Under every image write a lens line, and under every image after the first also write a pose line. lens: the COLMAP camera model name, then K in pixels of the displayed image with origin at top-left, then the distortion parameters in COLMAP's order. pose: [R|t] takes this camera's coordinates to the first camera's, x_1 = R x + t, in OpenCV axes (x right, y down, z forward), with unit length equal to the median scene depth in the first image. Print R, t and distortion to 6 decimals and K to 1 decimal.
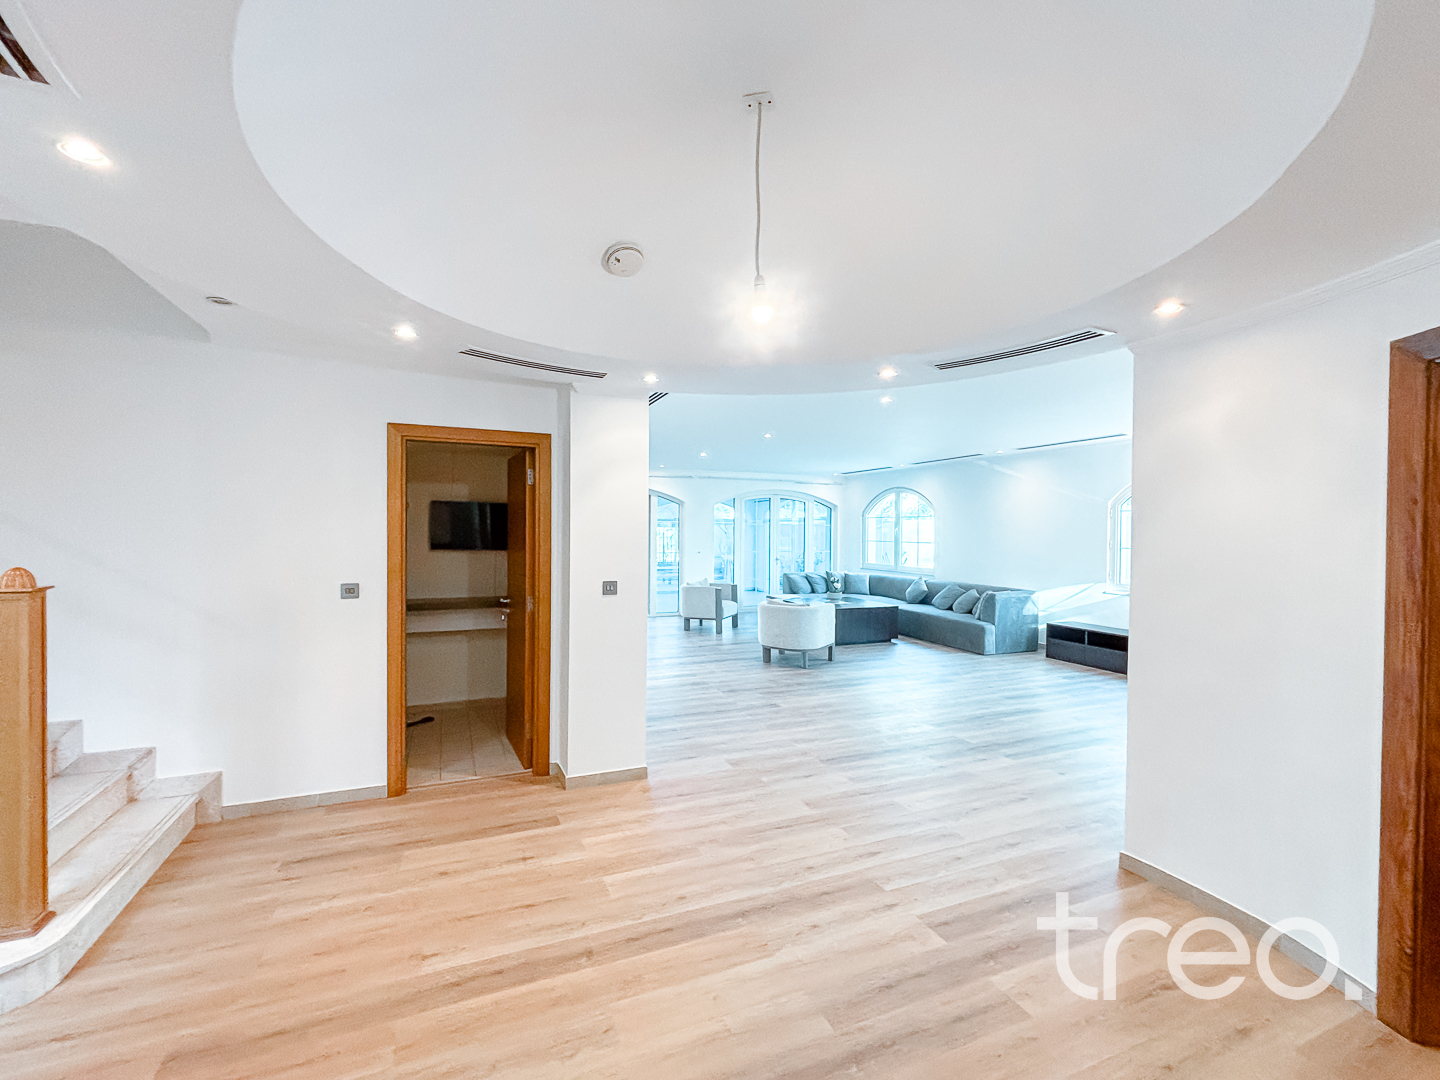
lens RADIAL K [[595.8, 0, 661.9], [0, 595.8, 541.7], [0, 0, 1]] dist [0.008460, -0.002061]
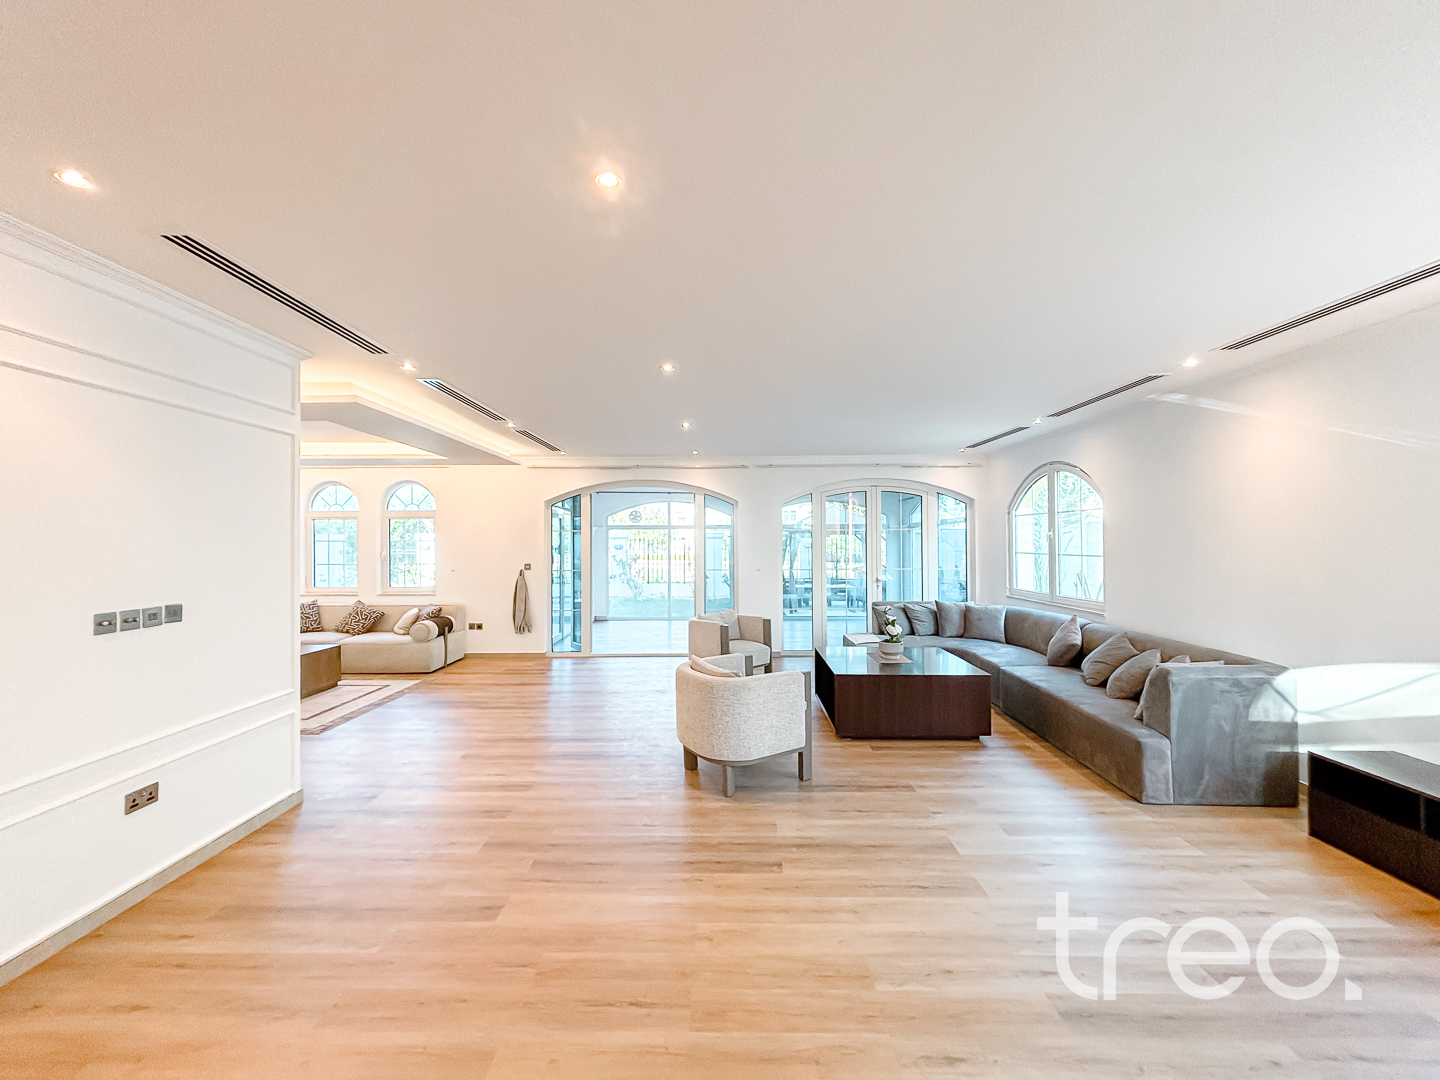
lens RADIAL K [[595.8, 0, 731.3], [0, 595.8, 534.1], [0, 0, 1]] dist [0.008460, -0.002061]
pose [[0.947137, -0.011859, -0.320610, 0.334199], [0.003120, 0.999610, -0.027757, -0.006558], [0.320814, 0.025289, 0.946805, 0.388027]]
